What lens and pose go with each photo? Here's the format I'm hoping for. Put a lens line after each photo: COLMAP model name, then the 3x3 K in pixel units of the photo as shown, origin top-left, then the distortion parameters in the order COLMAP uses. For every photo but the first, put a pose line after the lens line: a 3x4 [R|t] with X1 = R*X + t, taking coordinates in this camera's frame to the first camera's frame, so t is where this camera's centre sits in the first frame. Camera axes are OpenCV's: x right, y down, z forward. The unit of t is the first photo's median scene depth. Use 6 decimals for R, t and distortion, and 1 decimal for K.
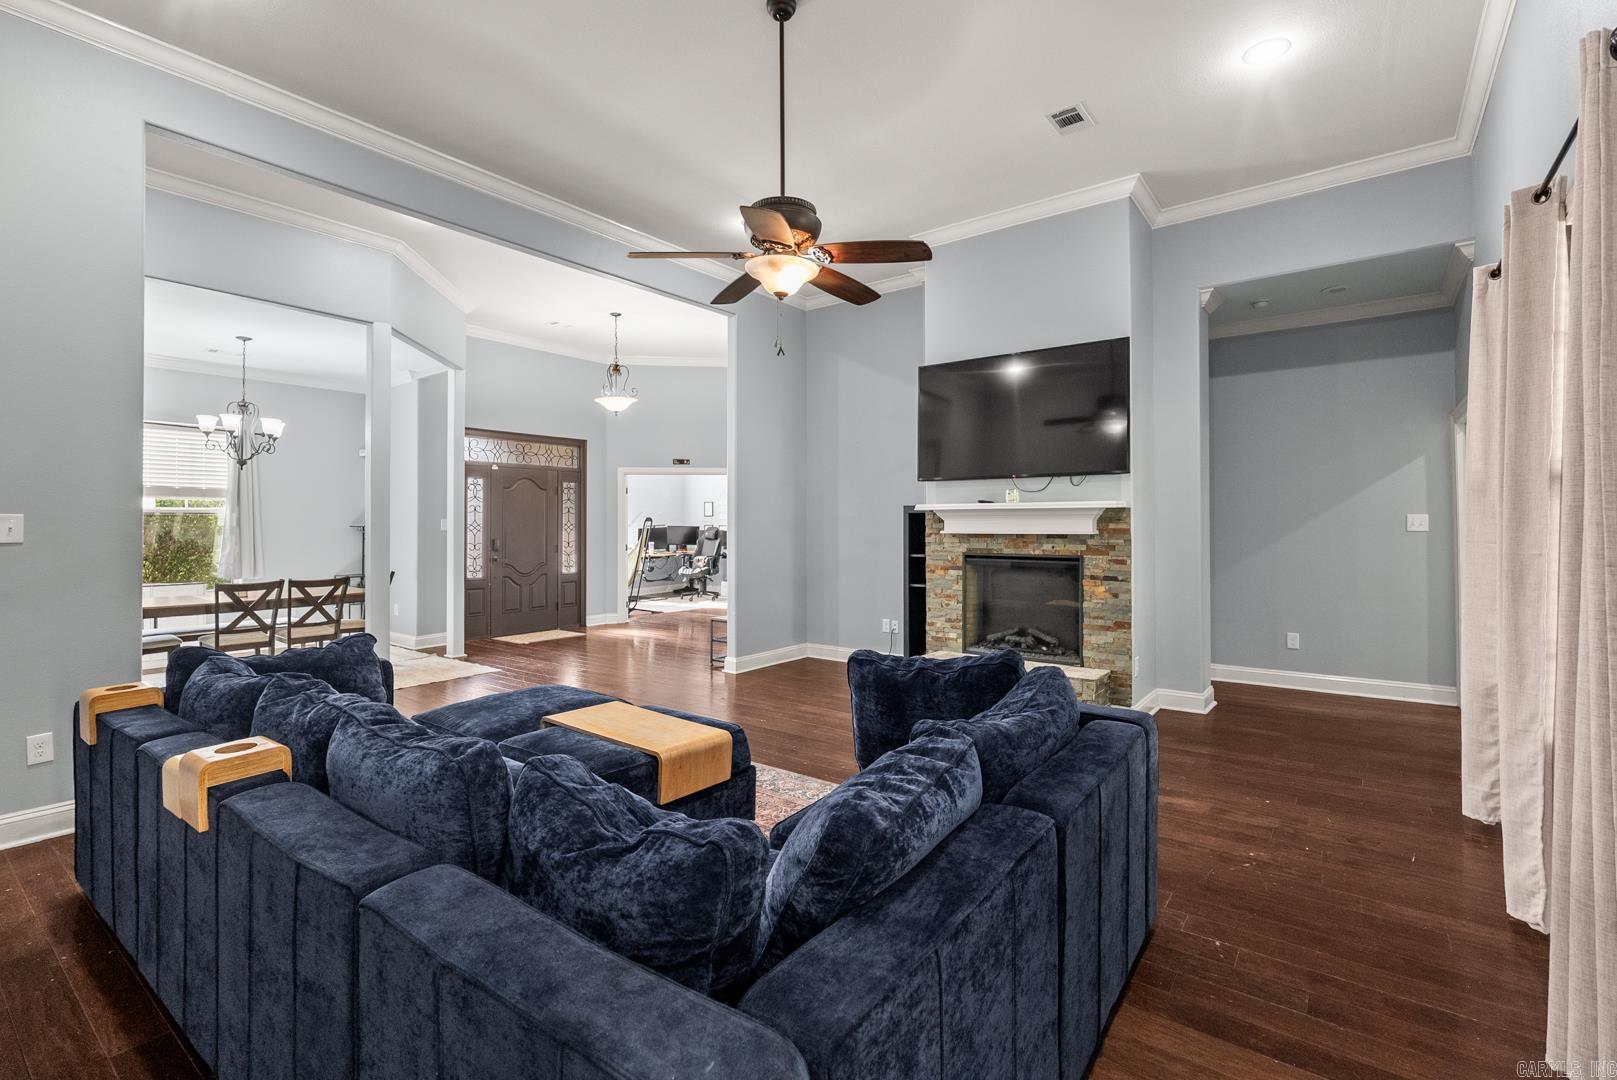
lens RADIAL K [[728.6, 0, 810.6], [0, 728.6, 521.2], [0, 0, 1]] dist [-0.000237, -0.000031]
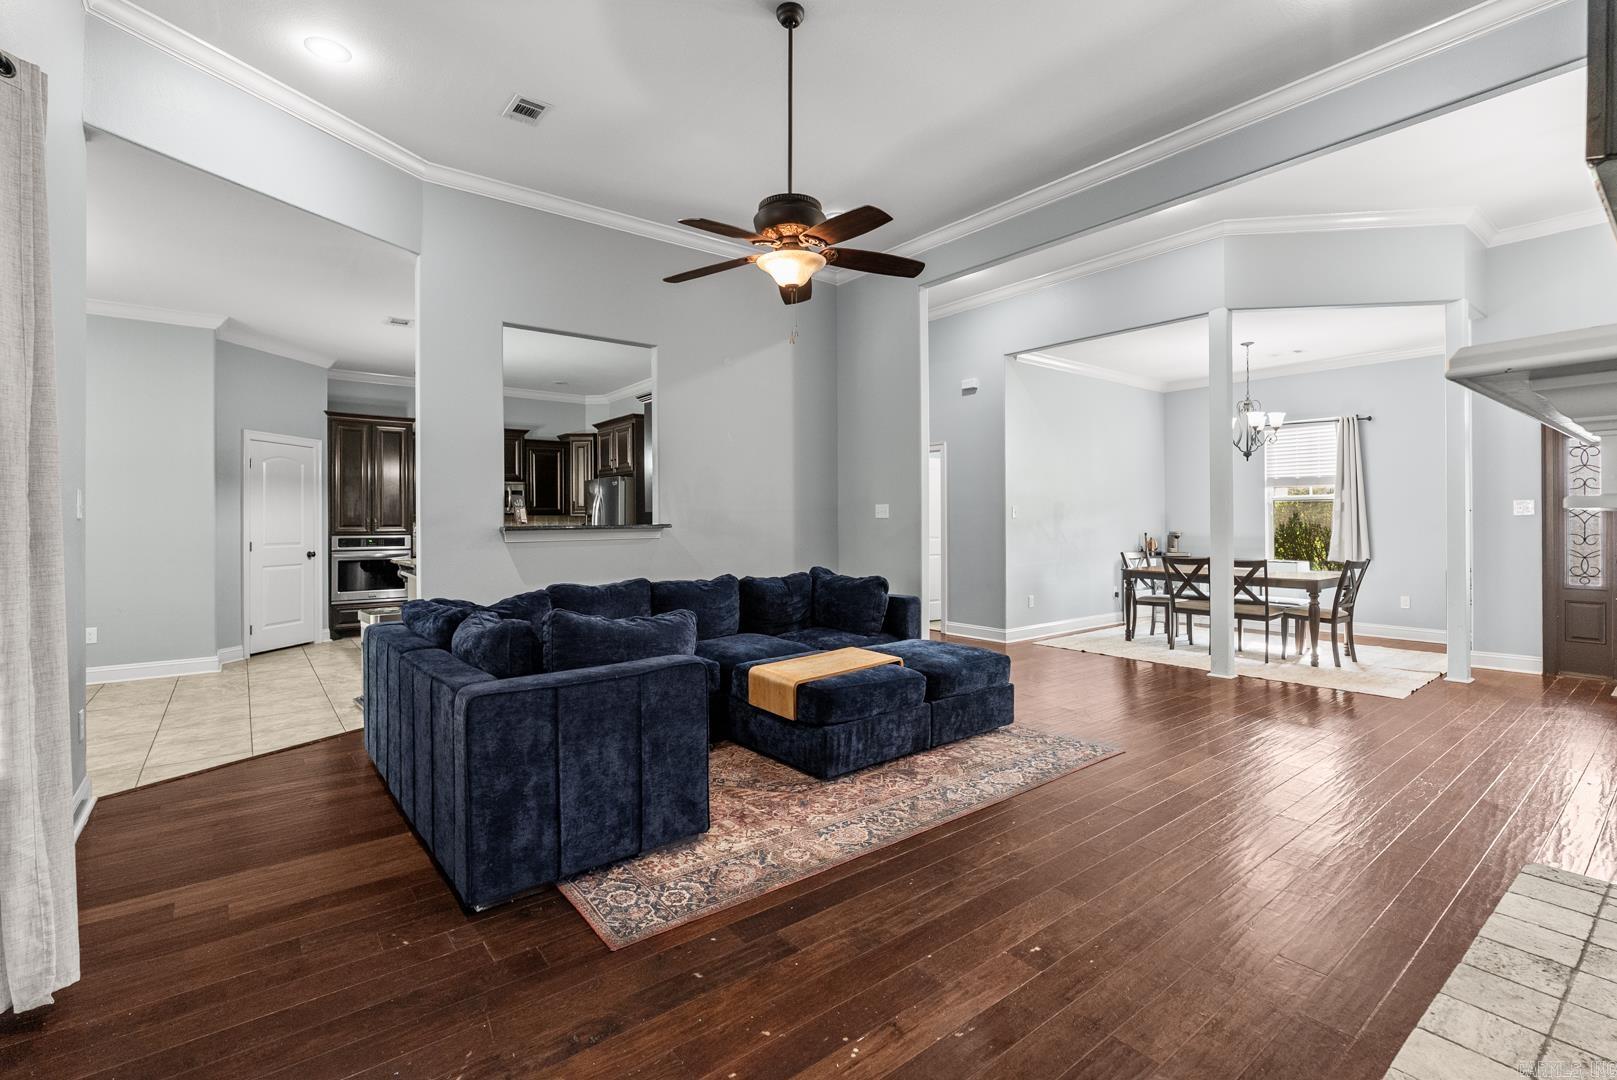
lens RADIAL K [[728.6, 0, 810.6], [0, 728.6, 521.2], [0, 0, 1]] dist [-0.000237, -0.000031]
pose [[-0.251009, 0.004723, -0.967973, 0.547033], [0.007722, 0.999966, 0.002877, 0.016436], [0.967954, -0.006753, -0.251037, 0.714366]]
